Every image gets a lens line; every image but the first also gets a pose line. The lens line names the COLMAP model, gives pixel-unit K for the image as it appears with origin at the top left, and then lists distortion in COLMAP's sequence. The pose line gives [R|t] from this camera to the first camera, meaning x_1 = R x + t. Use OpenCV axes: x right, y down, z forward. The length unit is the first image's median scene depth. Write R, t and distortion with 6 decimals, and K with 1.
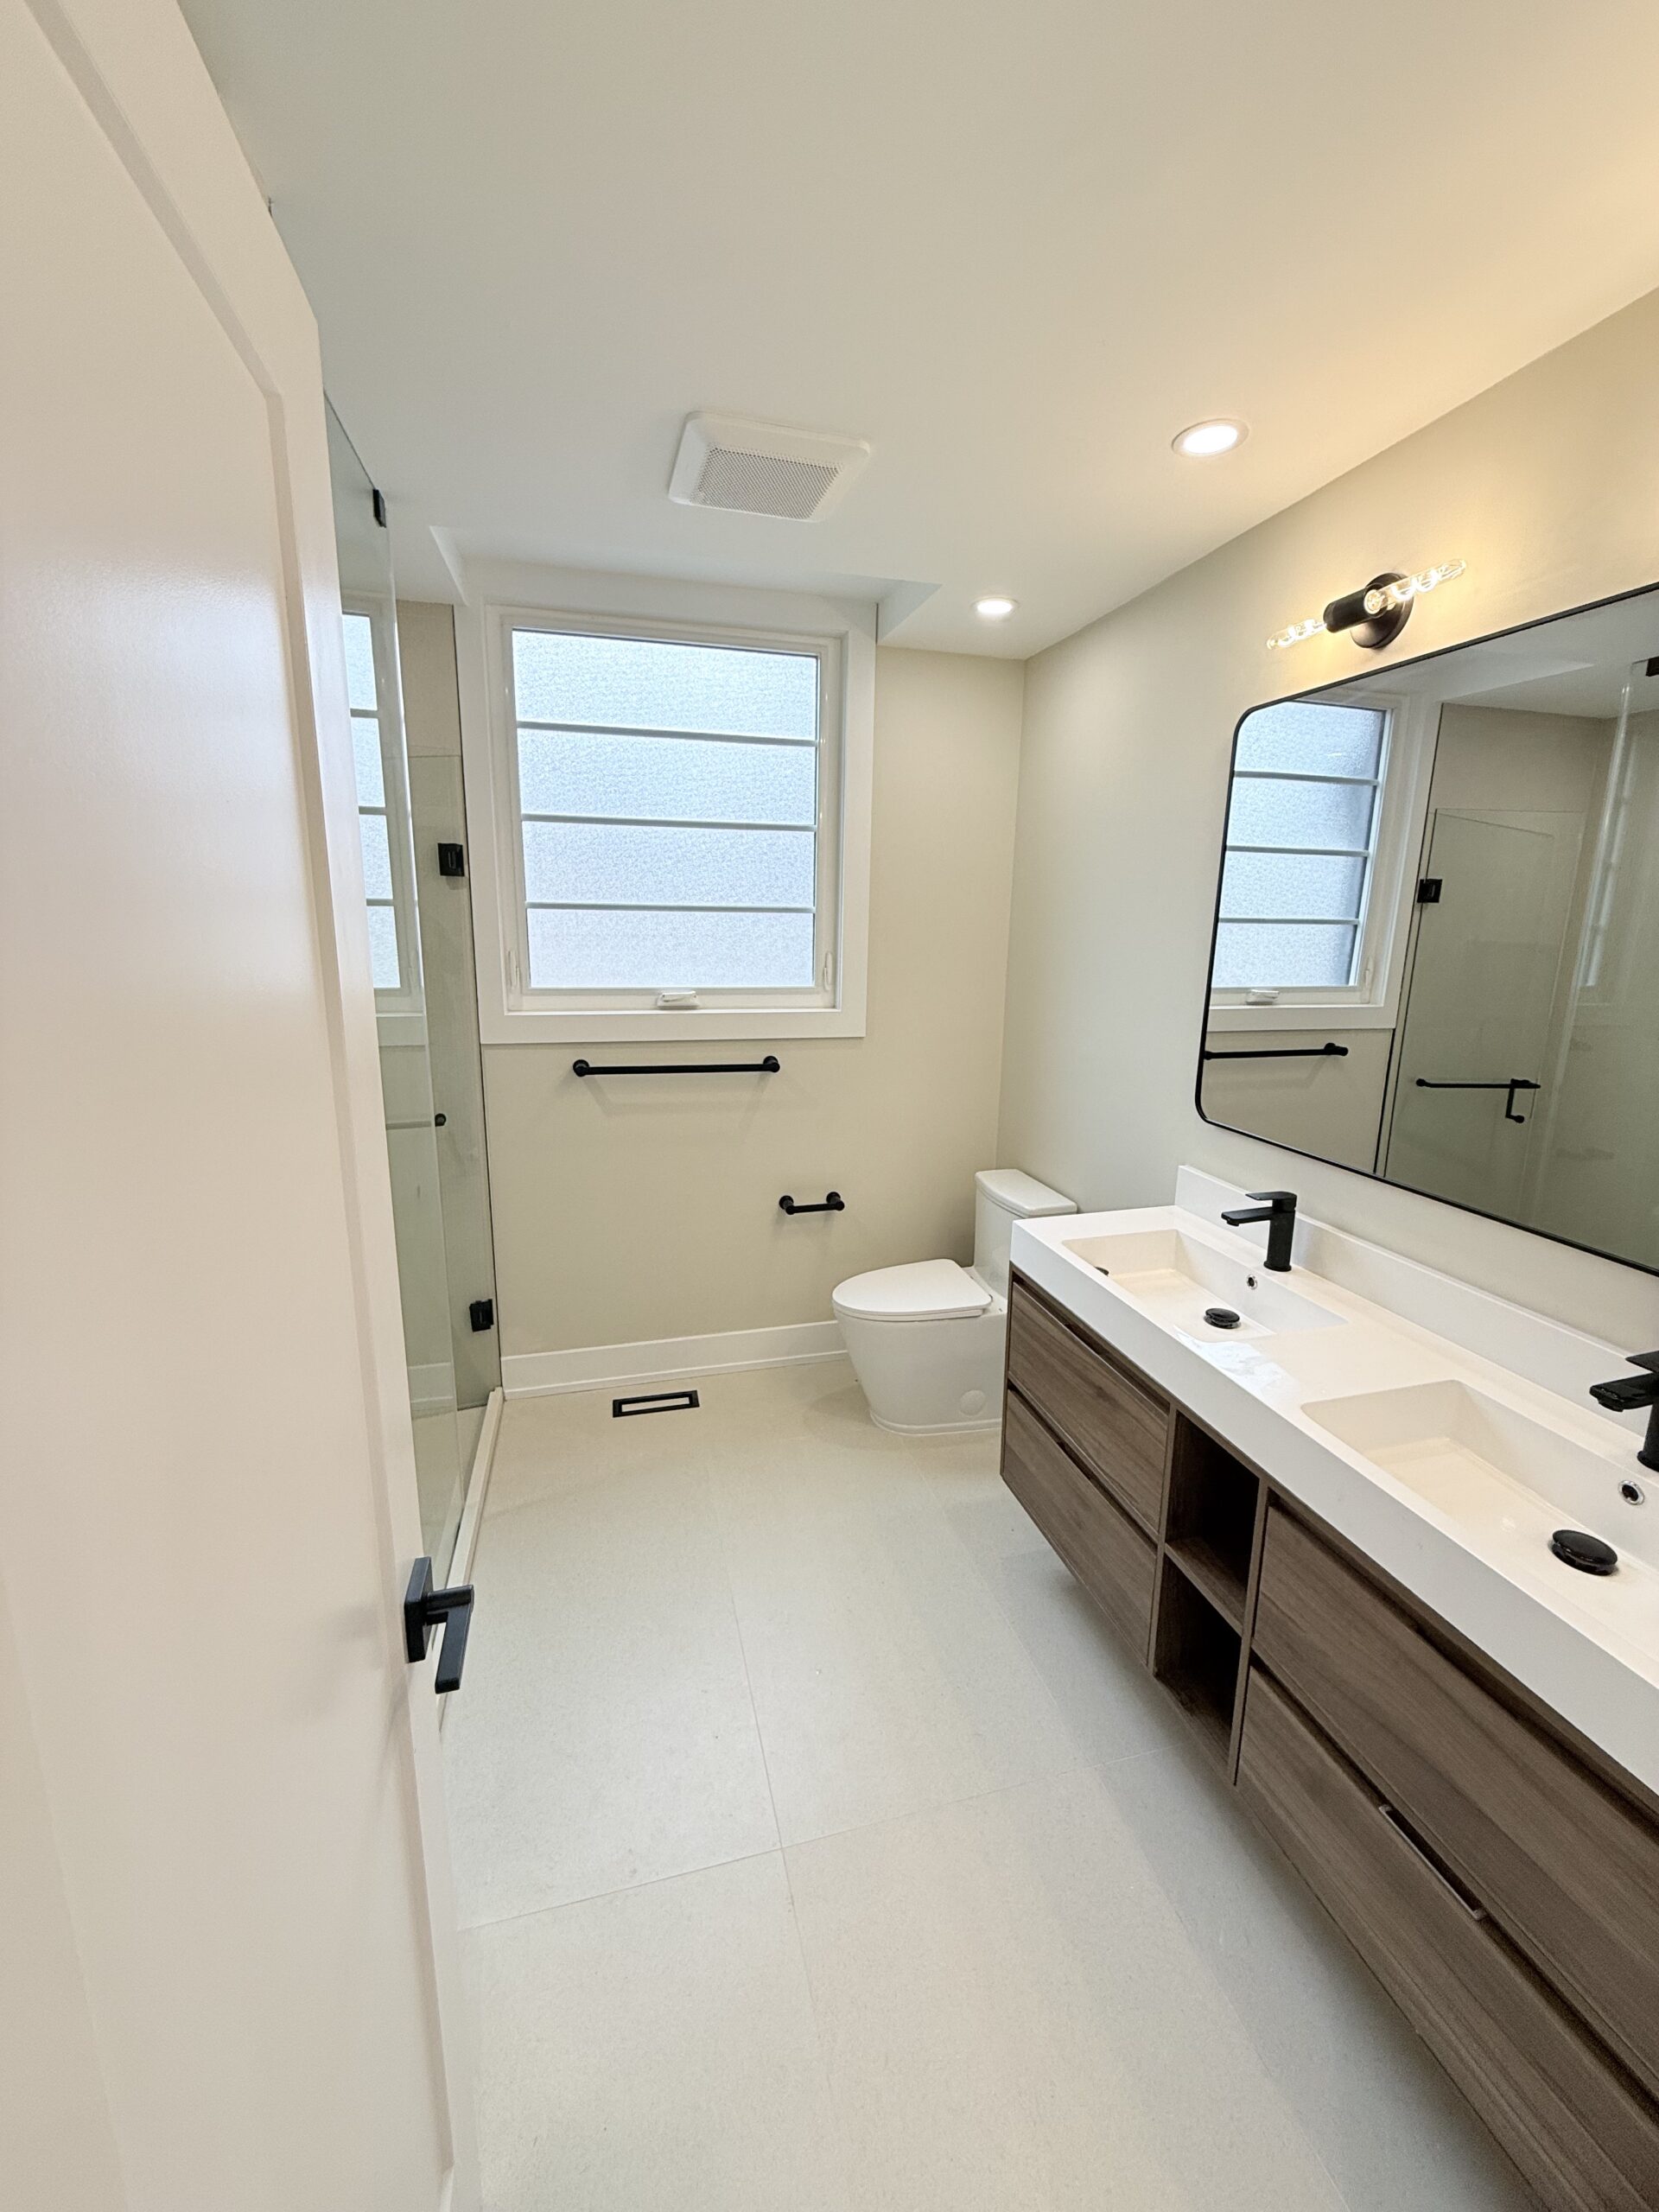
lens RADIAL K [[882.8, 0, 833.7], [0, 882.8, 1102.9], [0, 0, 1]] dist [-0.002209, 0.000547]
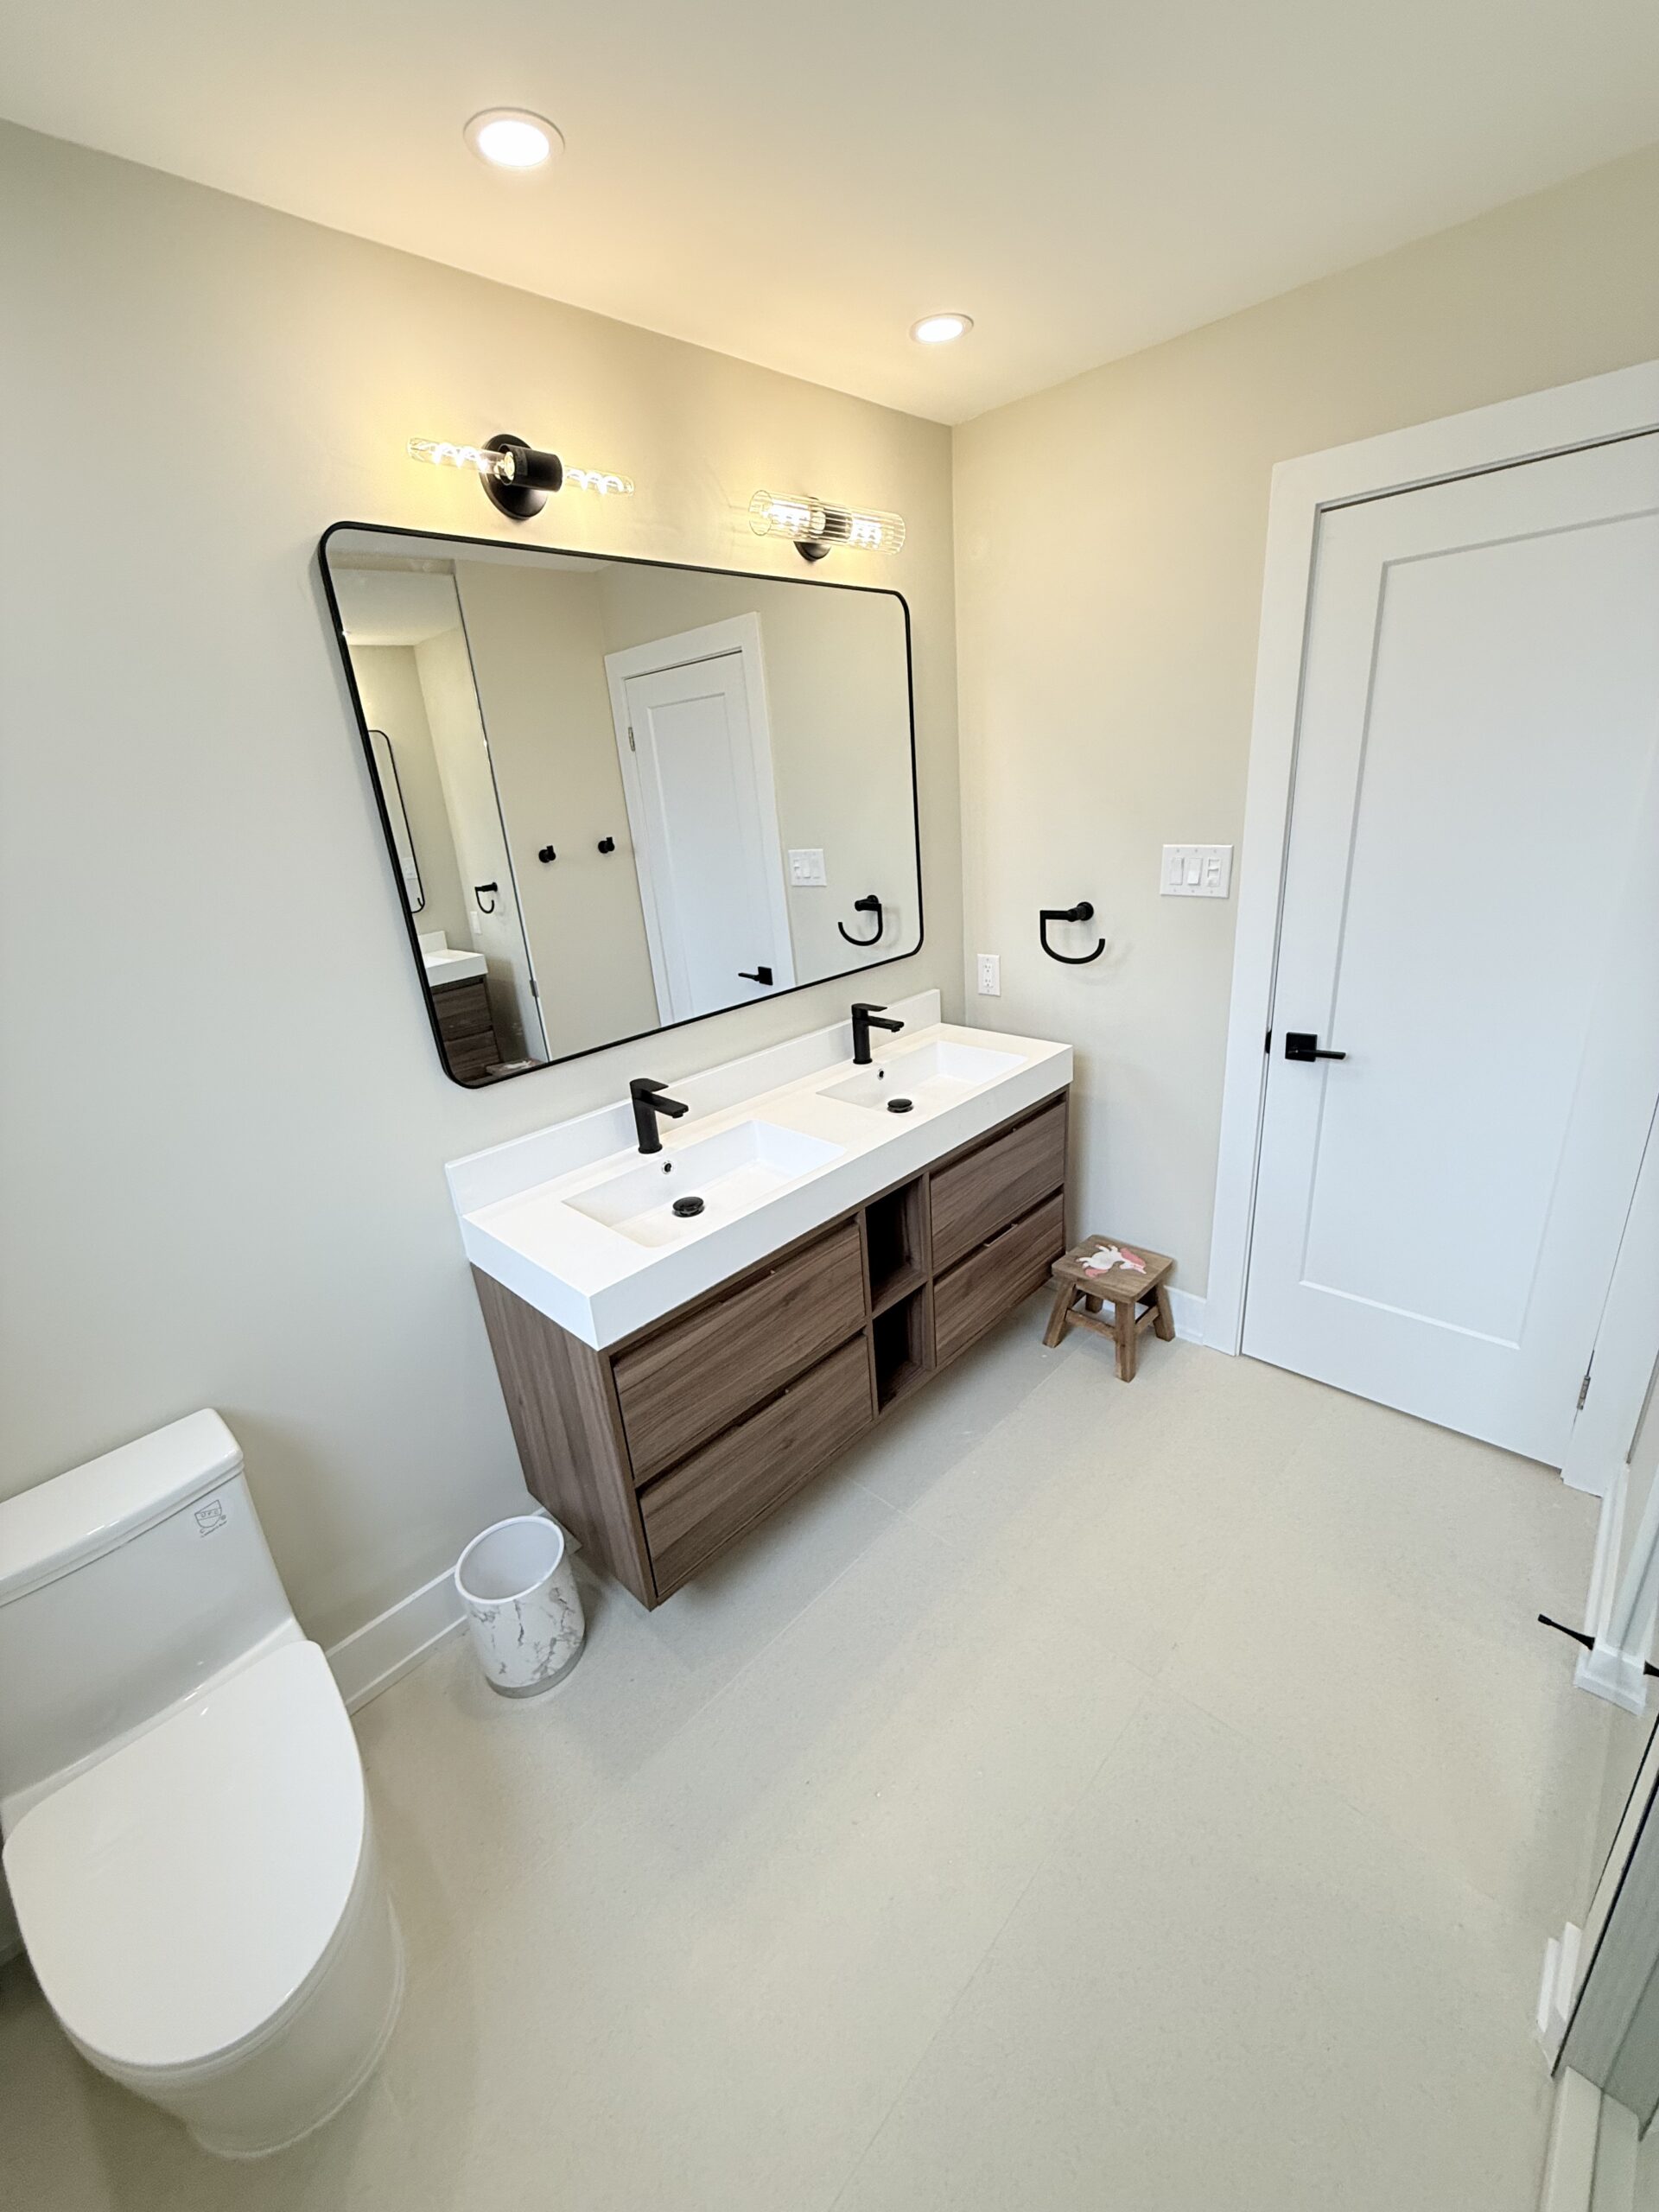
lens RADIAL K [[882.8, 0, 833.7], [0, 882.8, 1102.9], [0, 0, 1]] dist [-0.002209, 0.000547]
pose [[-0.524046, -0.273859, 0.806459, -0.645680], [0.237124, 0.862539, 0.446988, -0.403806], [-0.818015, 0.425473, -0.387072, 1.735819]]
